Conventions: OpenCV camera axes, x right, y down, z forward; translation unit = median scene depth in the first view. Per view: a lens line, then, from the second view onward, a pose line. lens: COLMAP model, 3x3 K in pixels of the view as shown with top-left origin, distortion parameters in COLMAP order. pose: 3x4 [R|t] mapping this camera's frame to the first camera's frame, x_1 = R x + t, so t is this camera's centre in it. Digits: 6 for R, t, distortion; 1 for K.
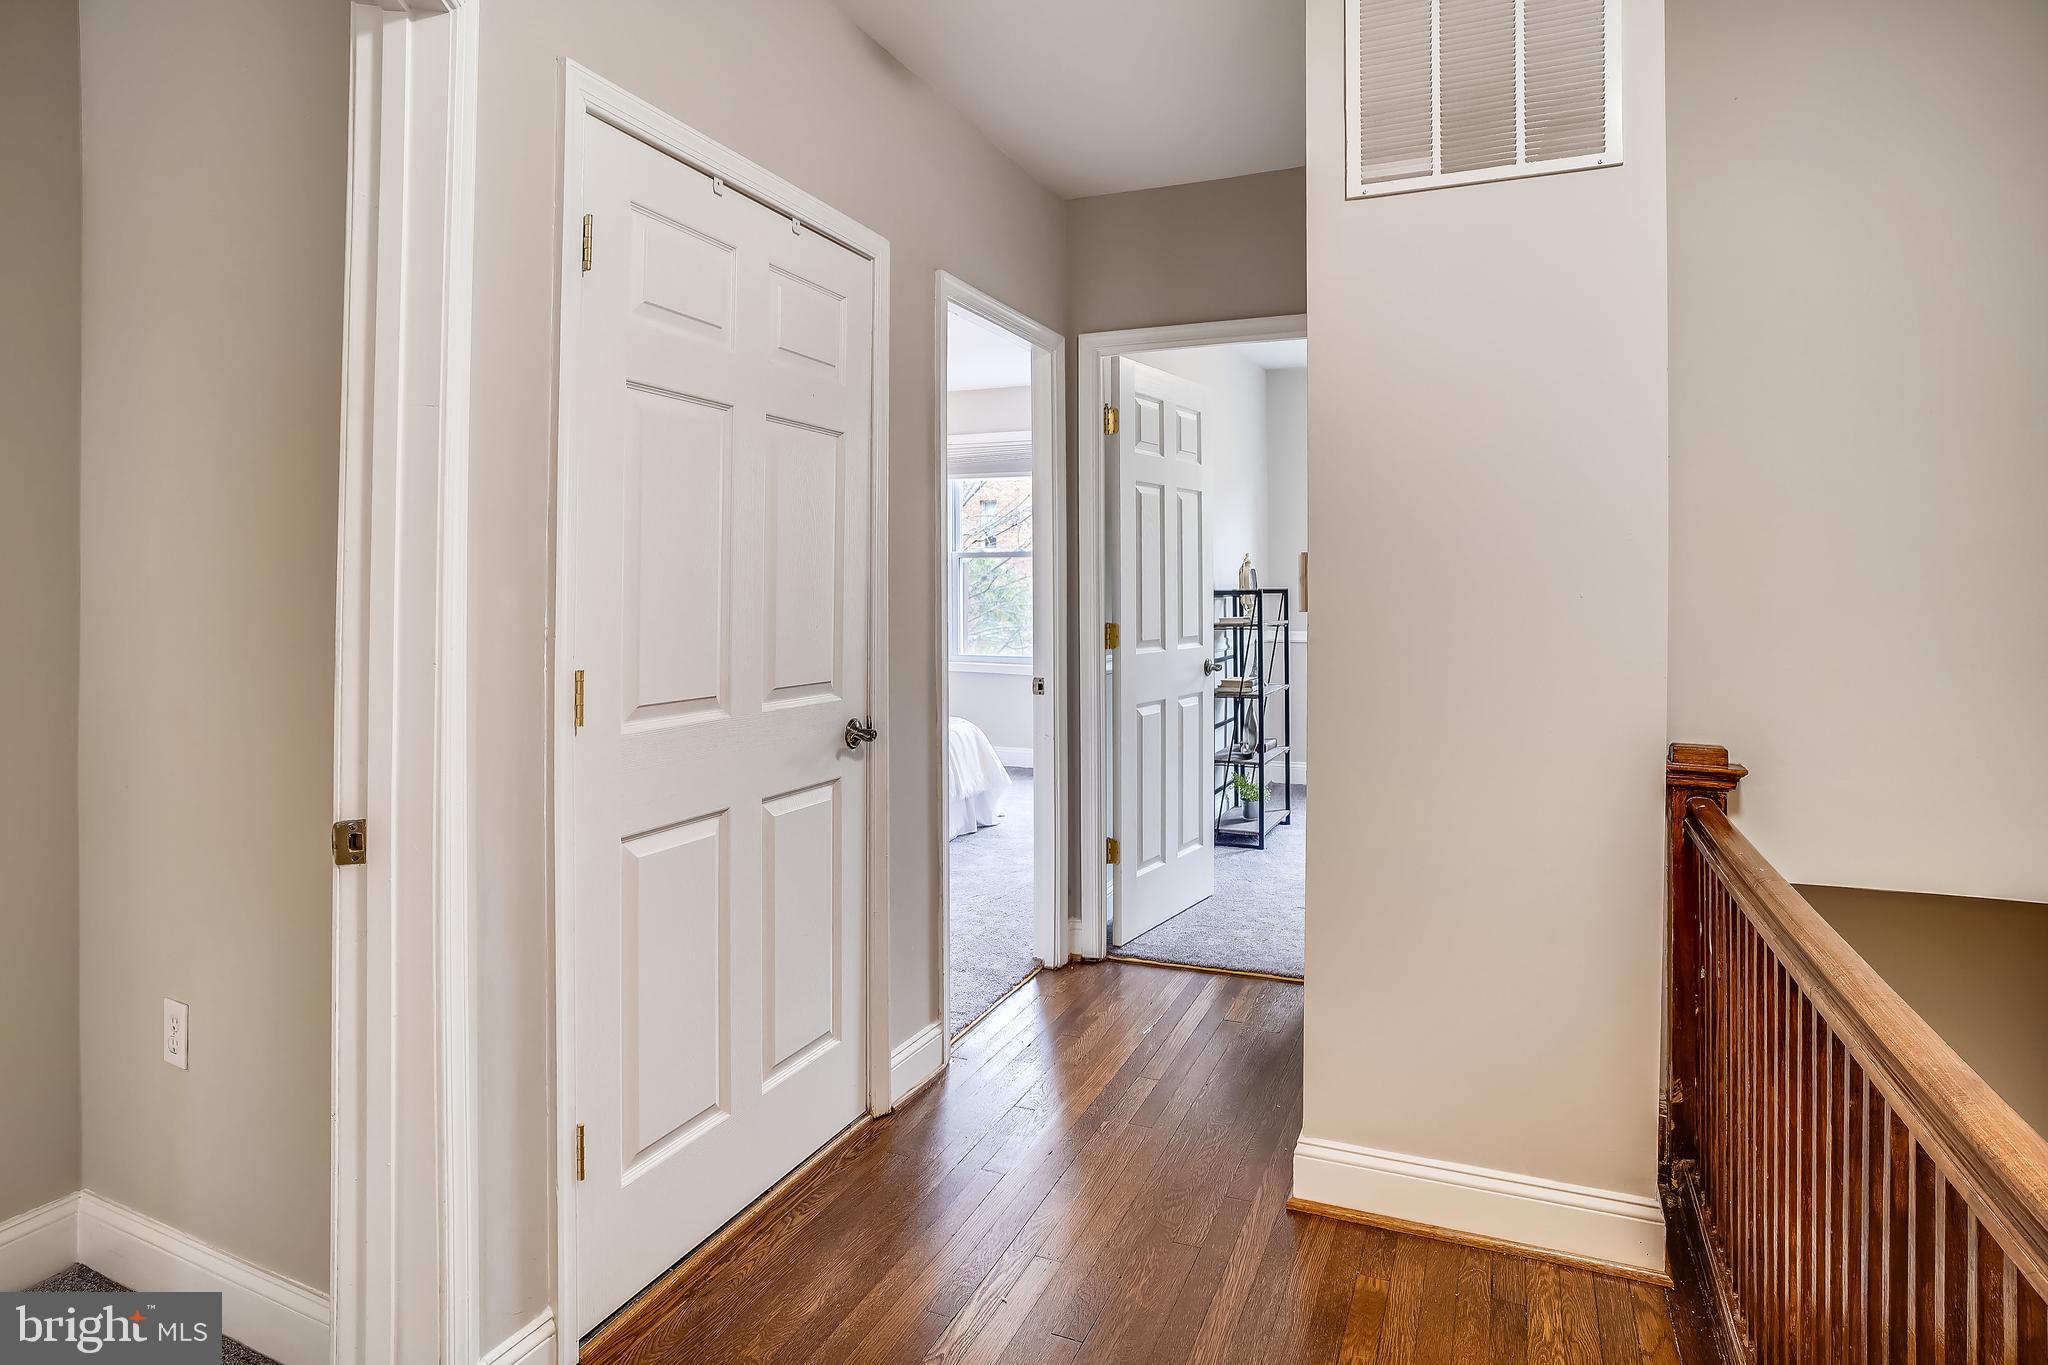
lens RADIAL K [[1090.8, 0, 1020.8], [0, 1090.8, 627.3], [0, 0, 1]] dist [-0.034690, 0.022255]
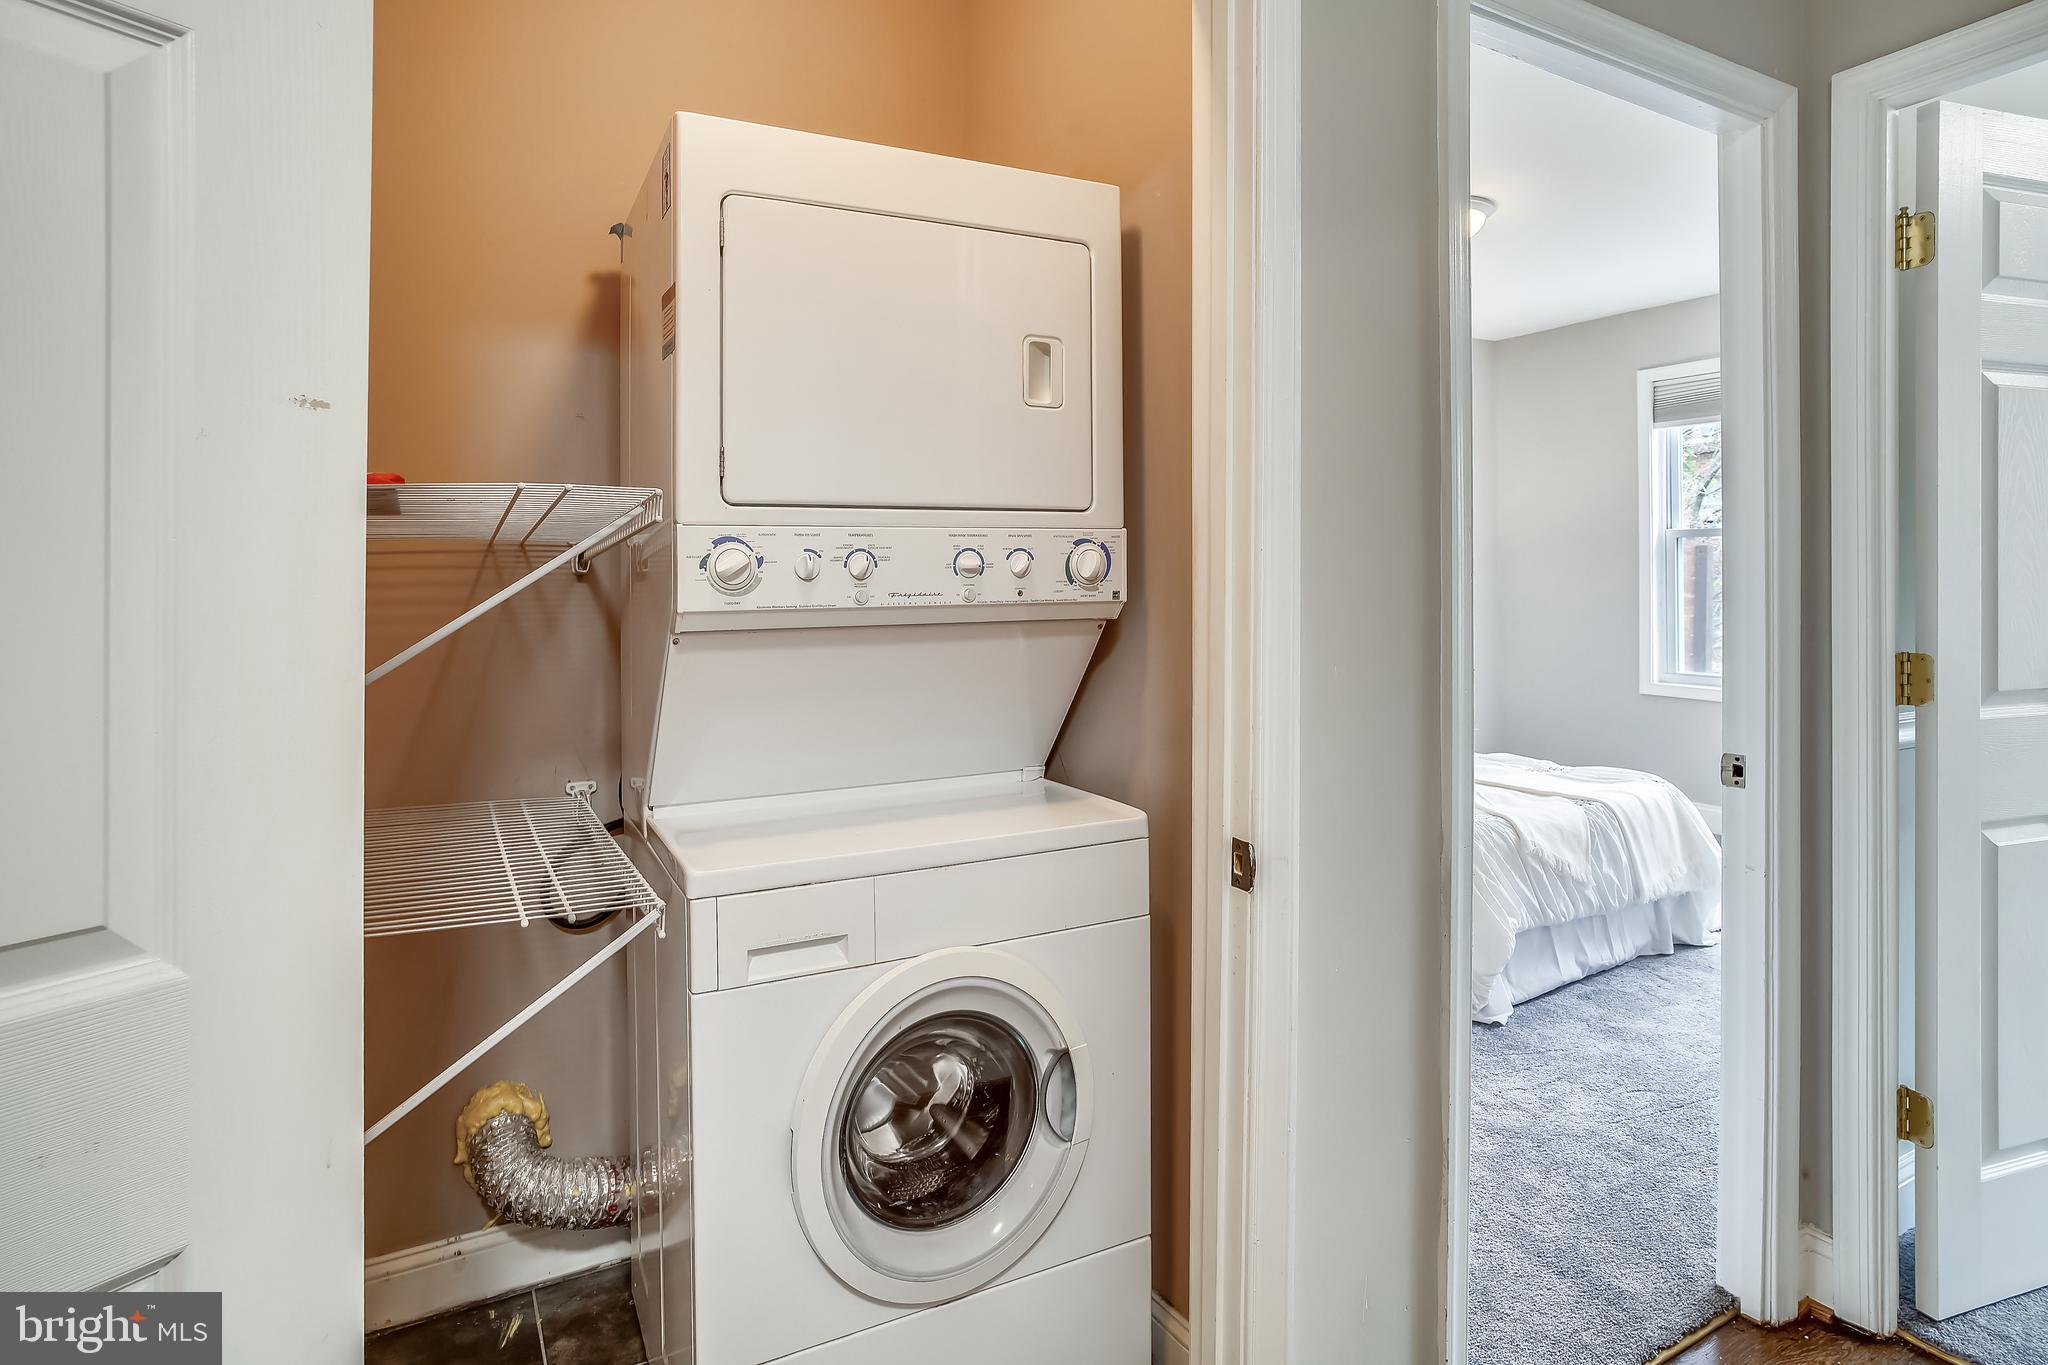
lens RADIAL K [[1090.8, 0, 1020.8], [0, 1090.8, 627.3], [0, 0, 1]] dist [-0.034690, 0.022255]
pose [[0.806188, 0.006388, -0.591625, 0.045788], [-0.011100, 0.999929, -0.004330, -0.008590], [0.591556, 0.010058, 0.806201, 0.371082]]
